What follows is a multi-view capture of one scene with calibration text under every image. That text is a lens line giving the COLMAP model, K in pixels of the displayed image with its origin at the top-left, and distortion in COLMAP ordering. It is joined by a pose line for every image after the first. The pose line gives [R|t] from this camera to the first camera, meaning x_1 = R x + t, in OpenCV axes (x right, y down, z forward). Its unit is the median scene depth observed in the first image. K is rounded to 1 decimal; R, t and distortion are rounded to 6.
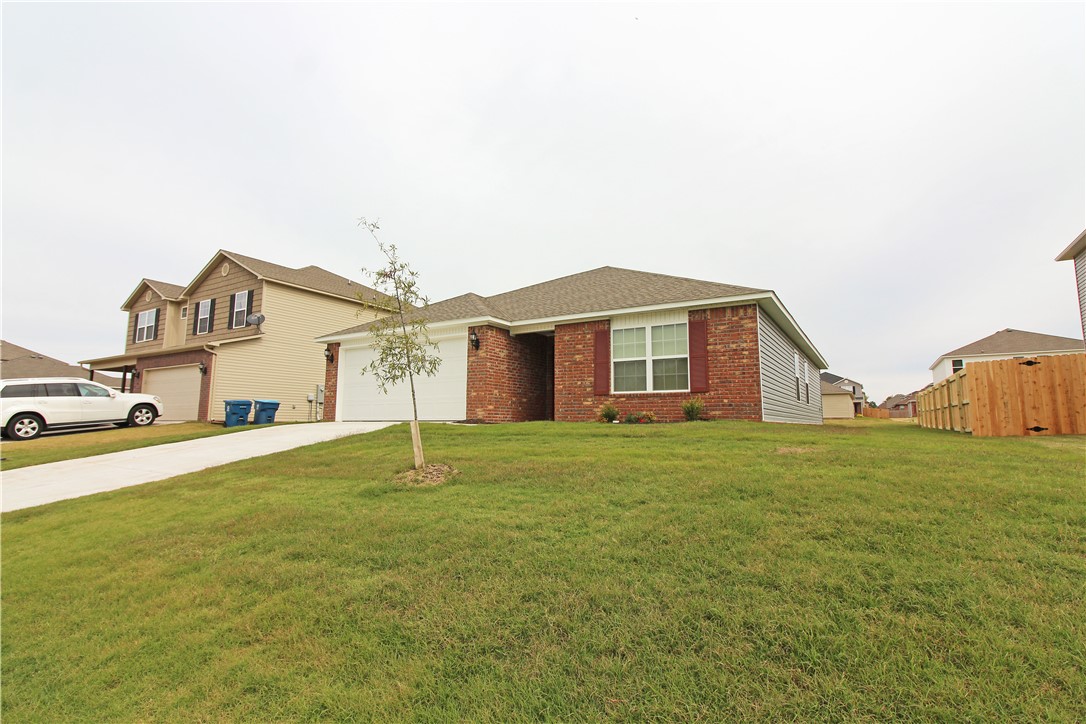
lens RADIAL K [[532.0, 0, 543.0], [0, 532.0, 362.0], [0, 0, 1]] dist [-0.001631, -0.000464]
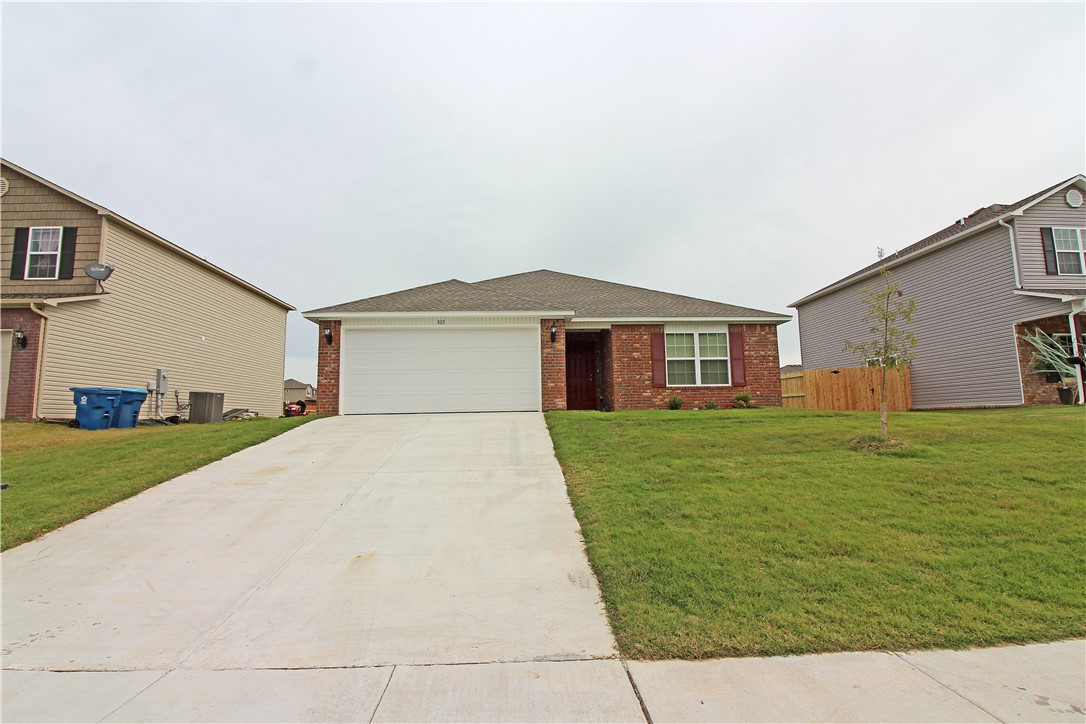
lens RADIAL K [[532.0, 0, 543.0], [0, 532.0, 362.0], [0, 0, 1]] dist [-0.001631, -0.000464]
pose [[0.820019, 0.042980, 0.570720, -0.760650], [-0.046085, 0.998897, -0.009010, 0.027134], [-0.570478, -0.018913, 0.821095, 0.168766]]
